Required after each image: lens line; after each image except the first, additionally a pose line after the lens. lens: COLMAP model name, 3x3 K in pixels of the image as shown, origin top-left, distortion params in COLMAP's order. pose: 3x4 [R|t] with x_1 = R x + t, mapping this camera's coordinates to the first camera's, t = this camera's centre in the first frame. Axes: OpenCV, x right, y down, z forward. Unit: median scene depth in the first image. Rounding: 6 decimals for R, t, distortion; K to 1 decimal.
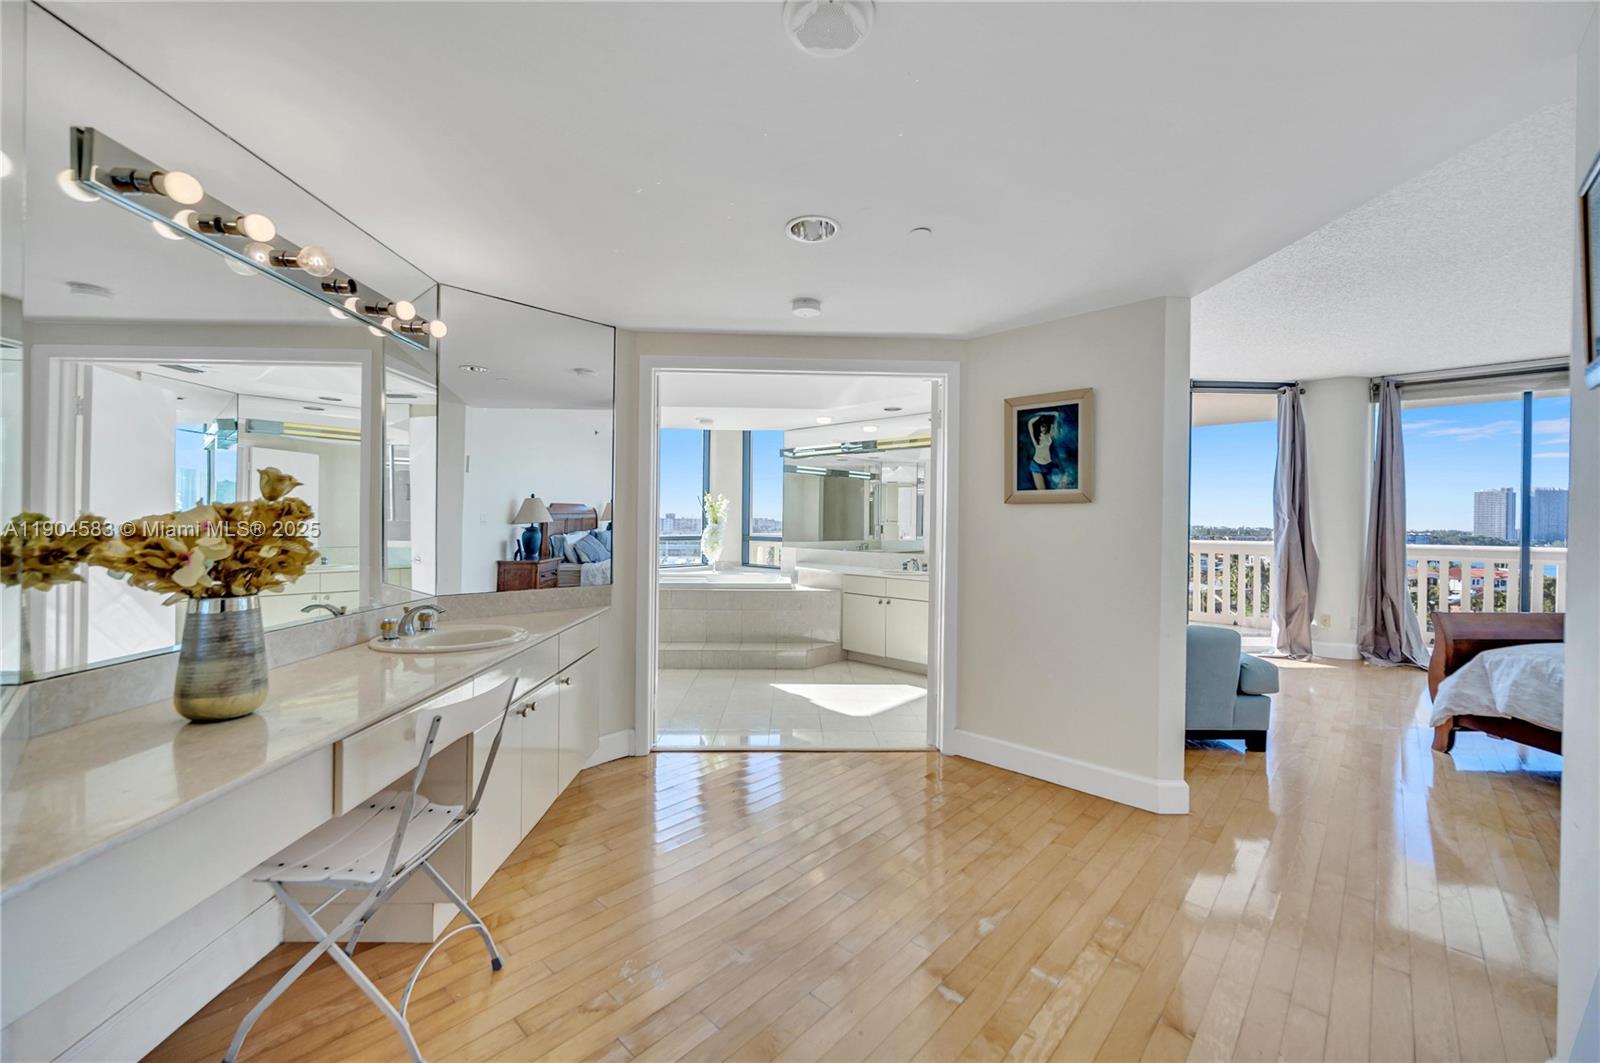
lens RADIAL K [[614.7, 0, 799.9], [0, 614.7, 525.1], [0, 0, 1]] dist [0.000777, -0.000113]
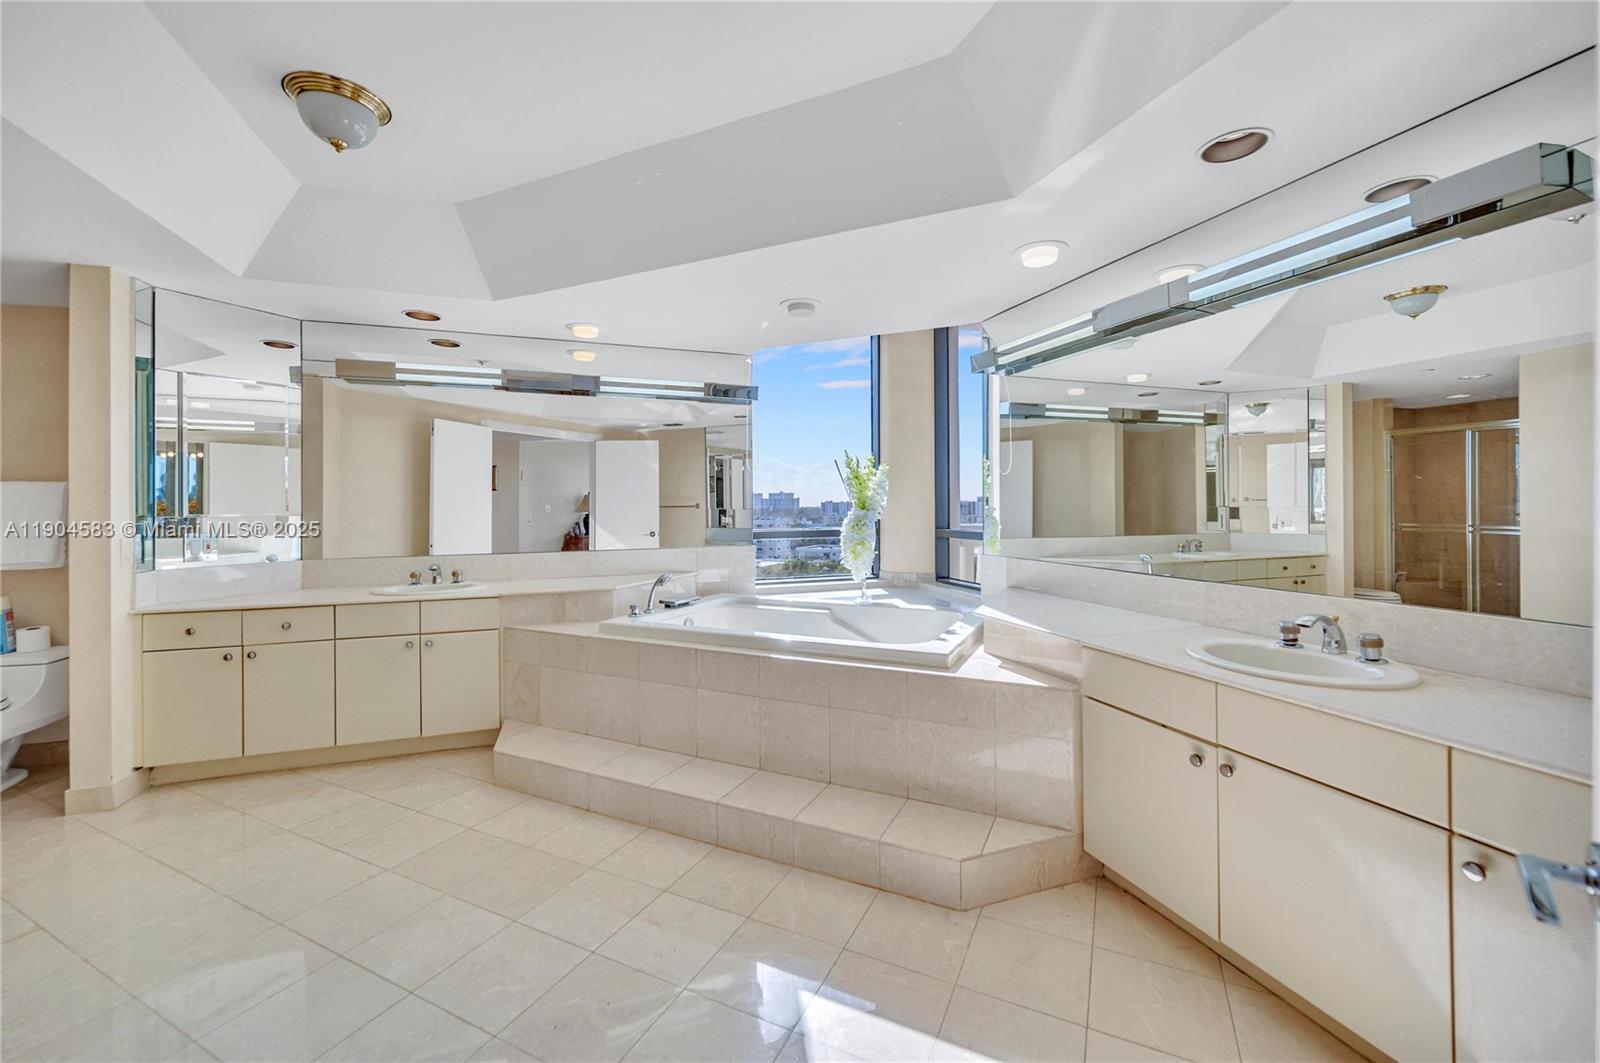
lens RADIAL K [[614.7, 0, 806.8], [0, 614.7, 510.6], [0, 0, 1]] dist [0.000777, -0.000113]
pose [[0.884192, -0.013842, -0.466919, 0.069577], [0.015541, 0.999879, -0.000212, -0.002581], [0.466866, -0.007069, 0.884300, 0.425378]]
